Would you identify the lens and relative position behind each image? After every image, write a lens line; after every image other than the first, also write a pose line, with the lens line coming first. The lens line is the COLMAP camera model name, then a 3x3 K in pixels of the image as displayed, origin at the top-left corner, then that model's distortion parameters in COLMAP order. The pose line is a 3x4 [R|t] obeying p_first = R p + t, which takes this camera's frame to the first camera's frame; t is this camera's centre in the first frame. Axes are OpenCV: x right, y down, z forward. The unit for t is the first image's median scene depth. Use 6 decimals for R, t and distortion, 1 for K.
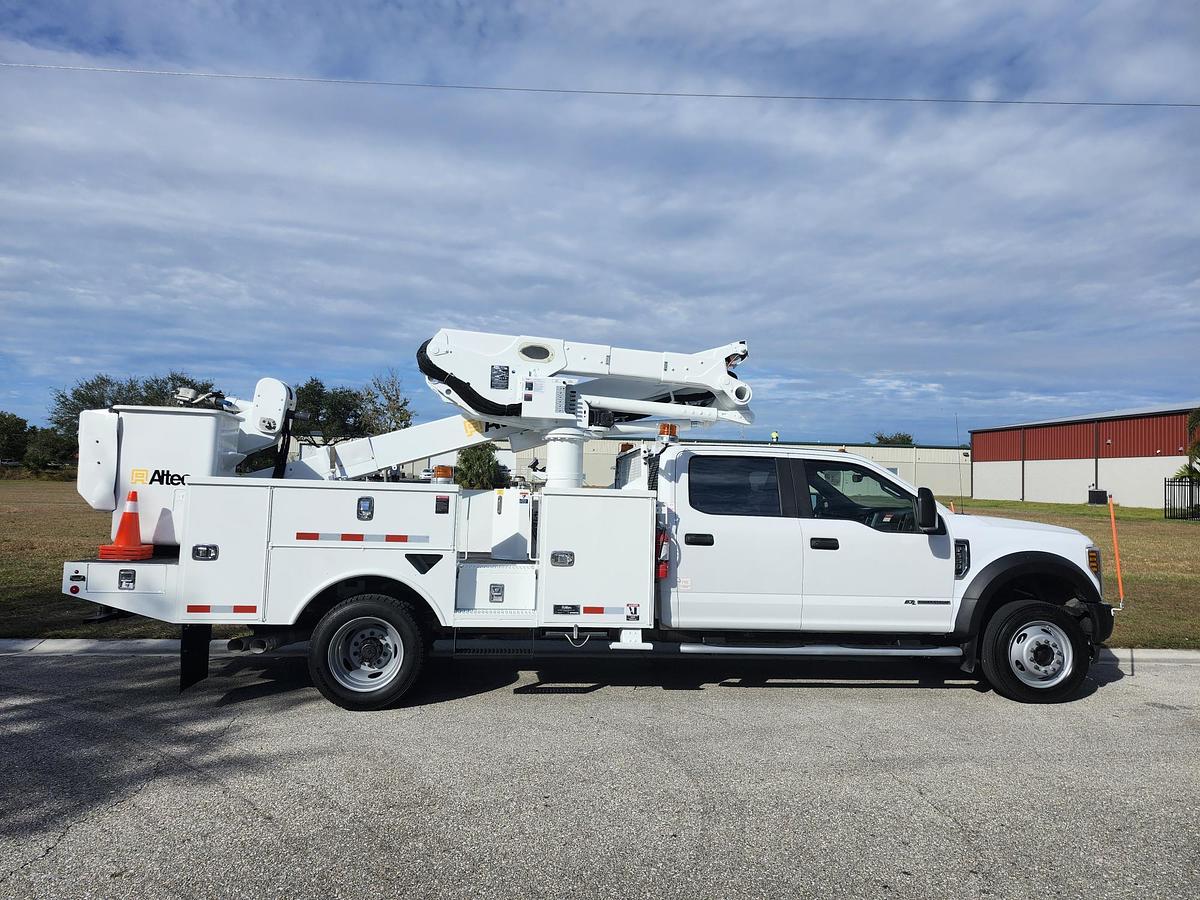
lens RADIAL K [[841.3, 0, 600.0], [0, 841.3, 450.0], [0, 0, 1]] dist [0.100605, -0.121190]
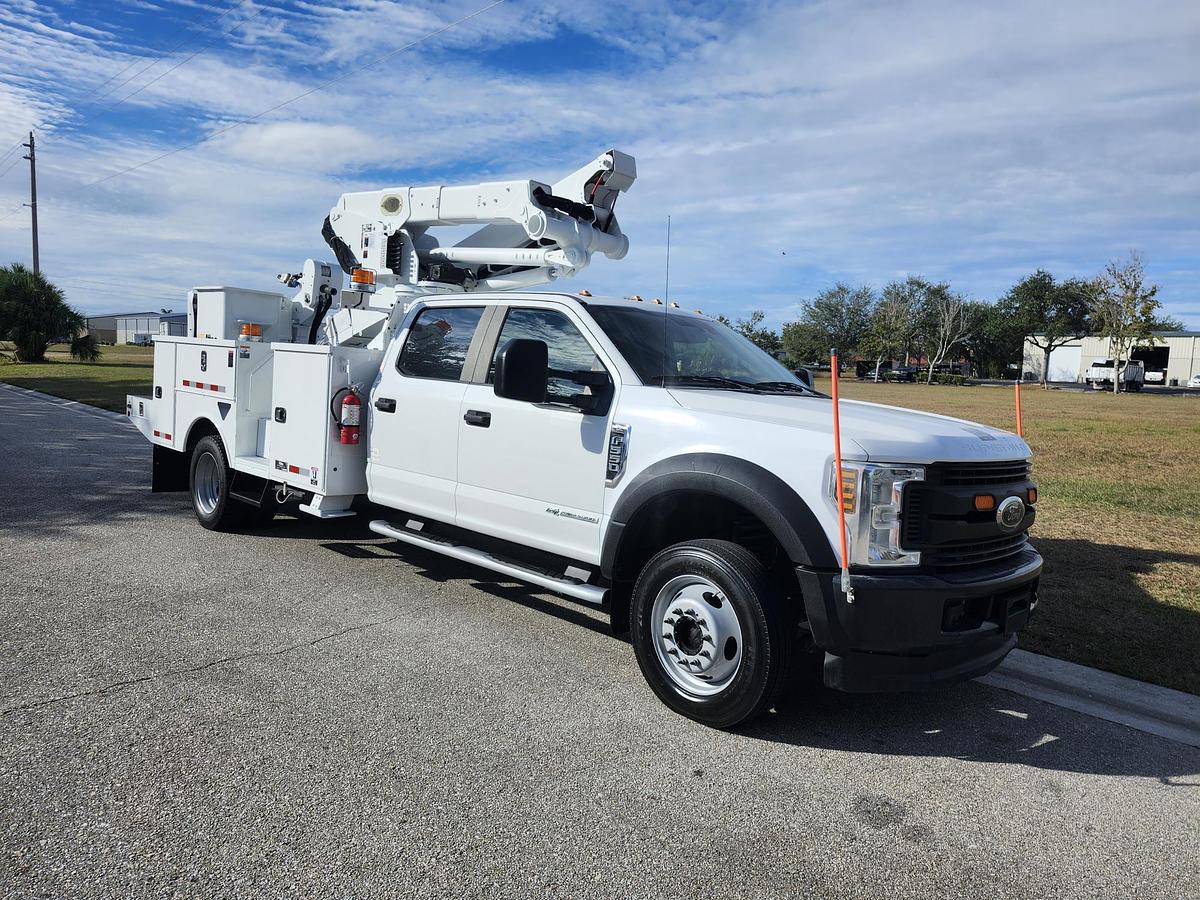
lens RADIAL K [[844.5, 0, 609.2], [0, 844.5, 447.5], [0, 0, 1]] dist [0.098432, -0.119680]
pose [[0.632420, 0.081007, -0.770379, 0.927638], [0.001114, 0.994421, 0.105480, 0.058887], [0.774625, -0.067566, 0.628801, 0.633882]]
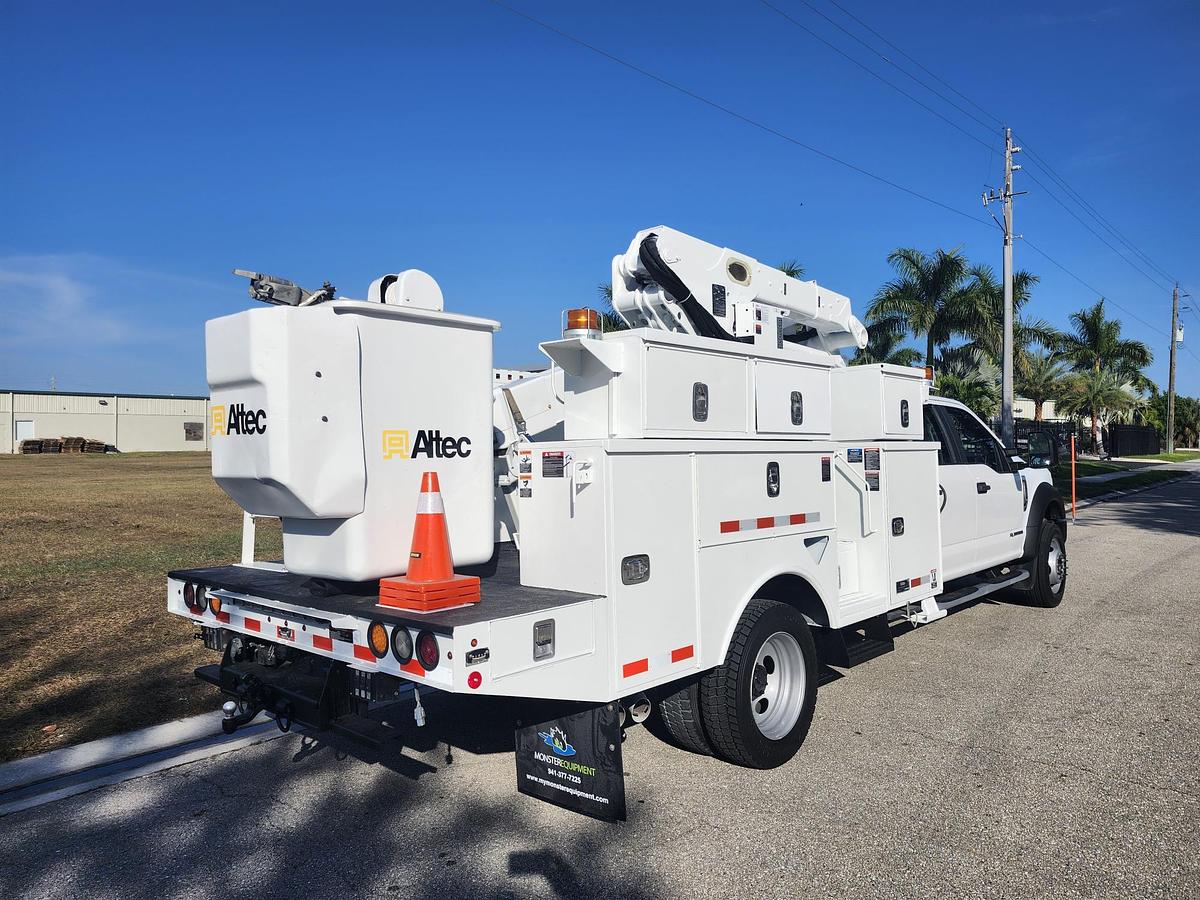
lens RADIAL K [[841.3, 0, 600.0], [0, 841.3, 450.0], [0, 0, 1]] dist [0.100605, -0.121190]
pose [[0.755450, -0.037111, 0.654155, -0.774126], [-0.000954, 0.998331, 0.057738, 0.005307], [-0.655206, -0.044242, 0.754154, 0.535467]]
